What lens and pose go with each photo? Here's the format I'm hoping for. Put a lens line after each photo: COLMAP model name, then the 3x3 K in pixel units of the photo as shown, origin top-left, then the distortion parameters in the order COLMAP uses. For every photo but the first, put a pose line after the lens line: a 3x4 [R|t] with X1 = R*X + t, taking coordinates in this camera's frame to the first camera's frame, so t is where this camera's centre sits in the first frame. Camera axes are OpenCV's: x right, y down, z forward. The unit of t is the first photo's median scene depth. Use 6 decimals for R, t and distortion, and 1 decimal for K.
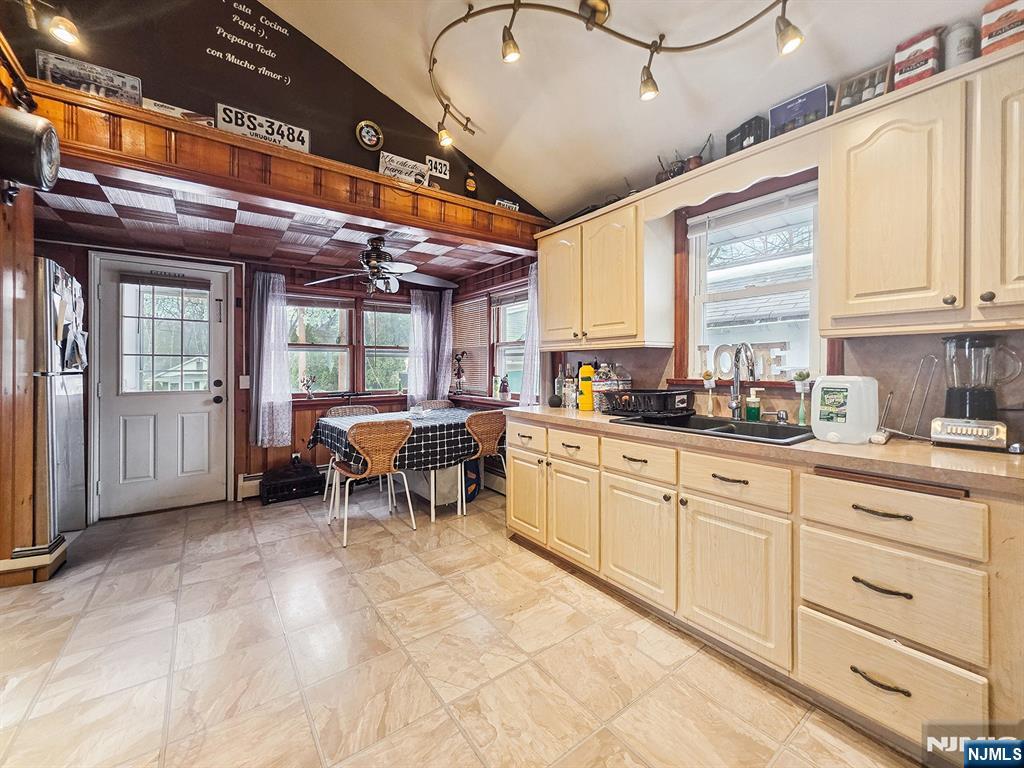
lens RADIAL K [[413.4, 0, 508.2], [0, 413.4, 366.1], [0, 0, 1]] dist [0.003534, 0.000493]
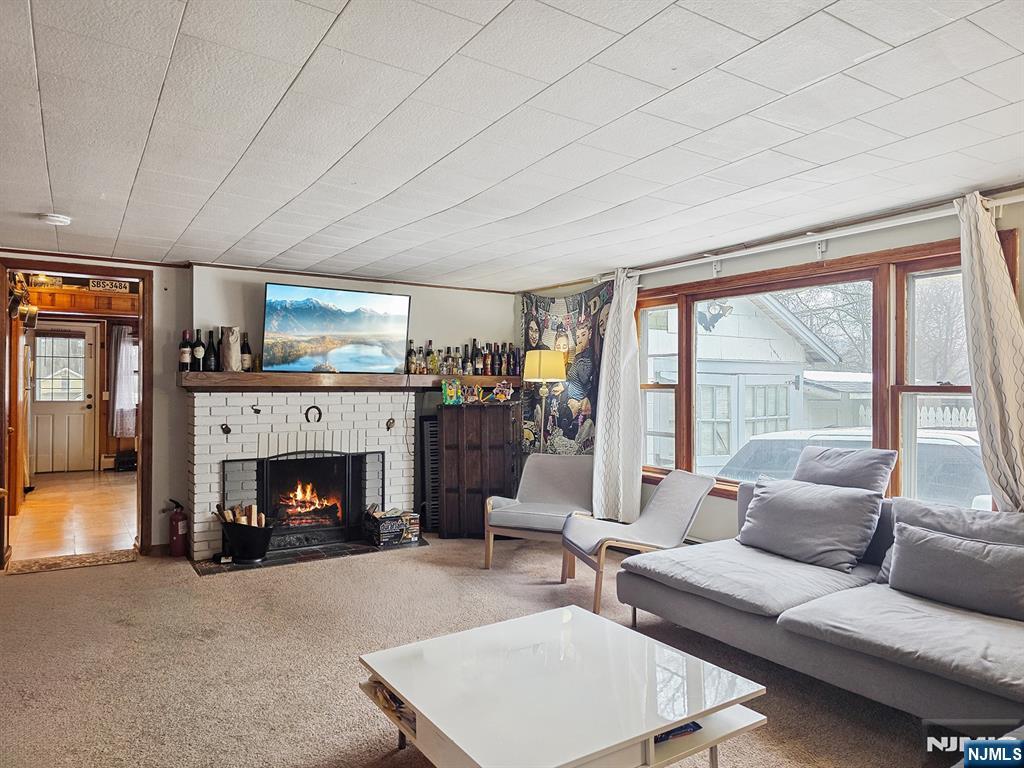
lens RADIAL K [[691.3, 0, 503.8], [0, 691.3, 382.1], [0, 0, 1]] dist [0.065671, -0.058124]
pose [[0.996800, 0.008204, -0.079511, 1.936159], [-0.008176, 0.999966, 0.000678, -0.048955], [0.079514, -0.000026, 0.996834, -2.749964]]
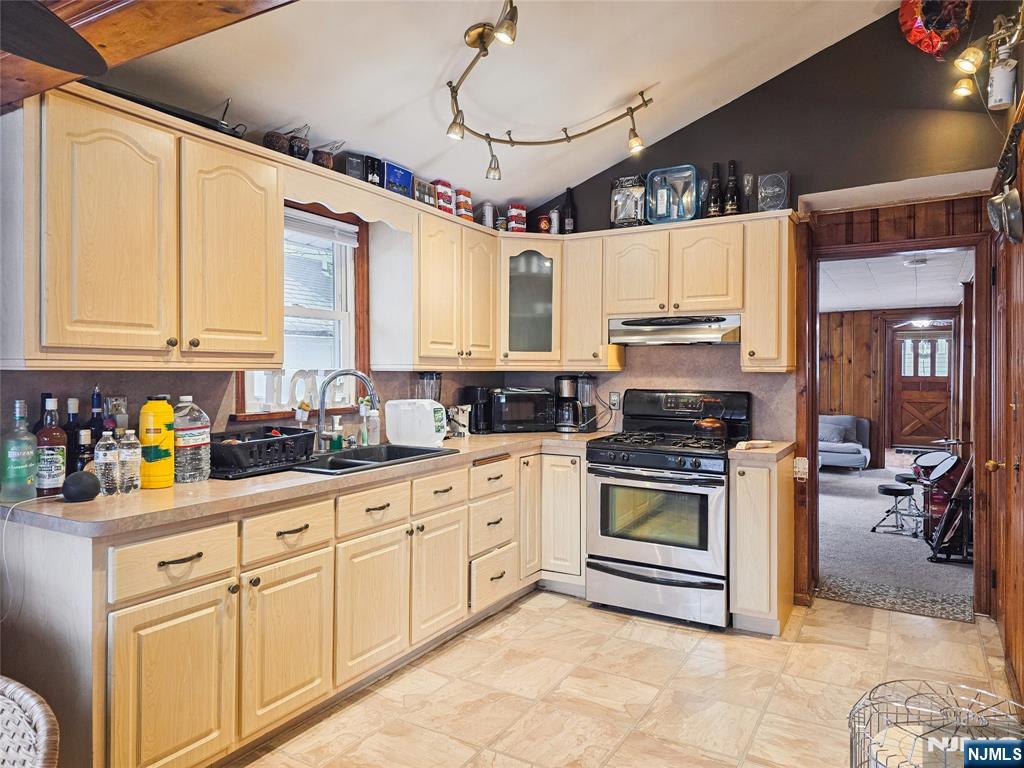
lens RADIAL K [[691.3, 0, 511.7], [0, 691.3, 374.8], [0, 0, 1]] dist [0.065671, -0.058124]
pose [[-0.403181, -0.002884, 0.915116, -1.090613], [-0.002345, 0.999995, 0.002118, -0.050309], [-0.915117, -0.001292, -0.403186, 1.306268]]
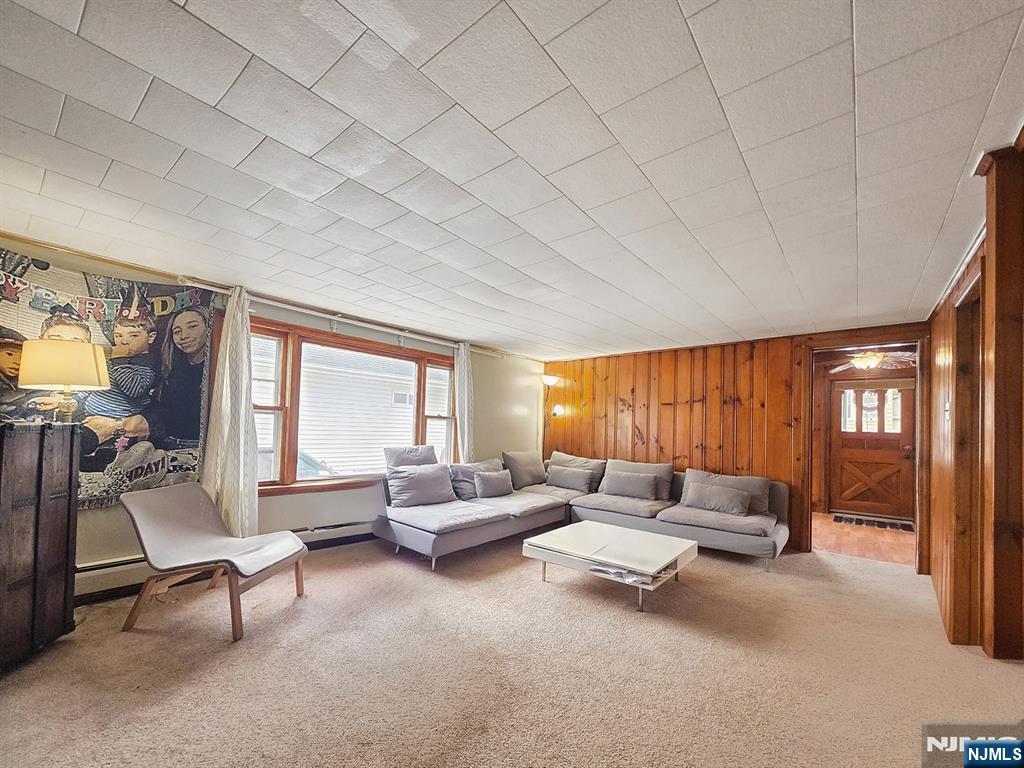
lens RADIAL K [[413.4, 0, 520.5], [0, 413.4, 419.7], [0, 0, 1]] dist [0.003534, 0.000493]
pose [[-0.248210, 0.025642, 0.968367, 0.482889], [-0.027008, 0.999078, -0.033378, 0.037210], [-0.968330, -0.034439, -0.247288, -0.848433]]
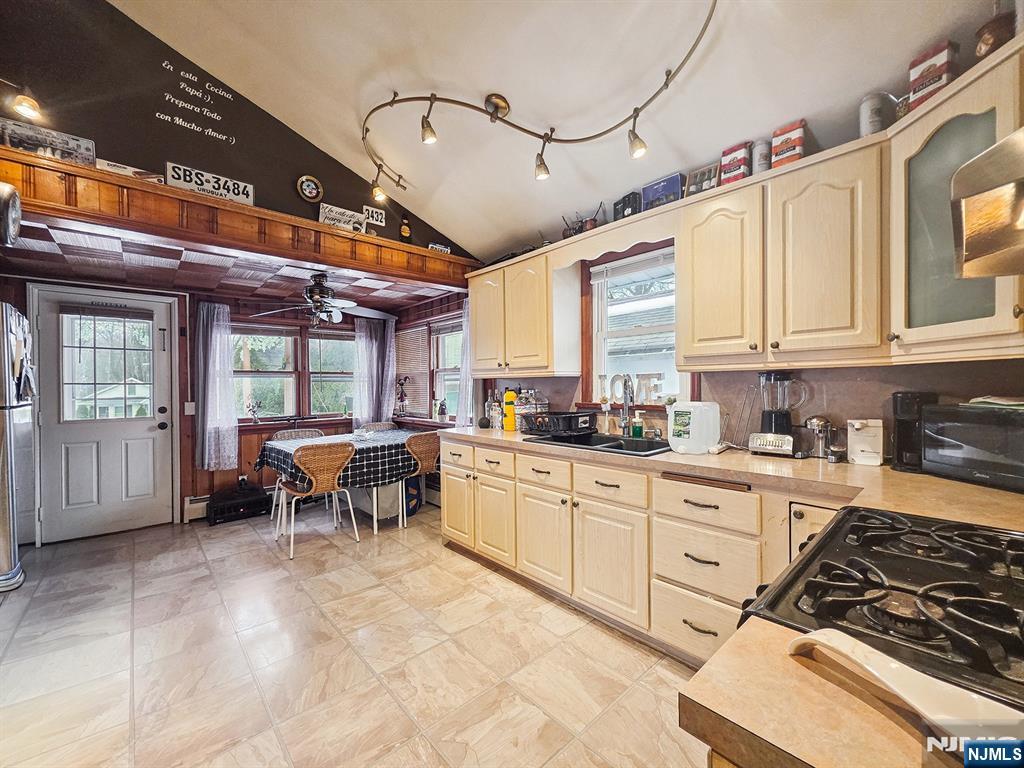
lens RADIAL K [[413.4, 0, 500.7], [0, 413.4, 388.0], [0, 0, 1]] dist [0.003534, 0.000493]
pose [[0.995895, -0.007886, 0.090171, 0.081389], [0.007127, 0.999936, 0.008743, -0.028322], [-0.090234, -0.008065, 0.995888, -0.183090]]
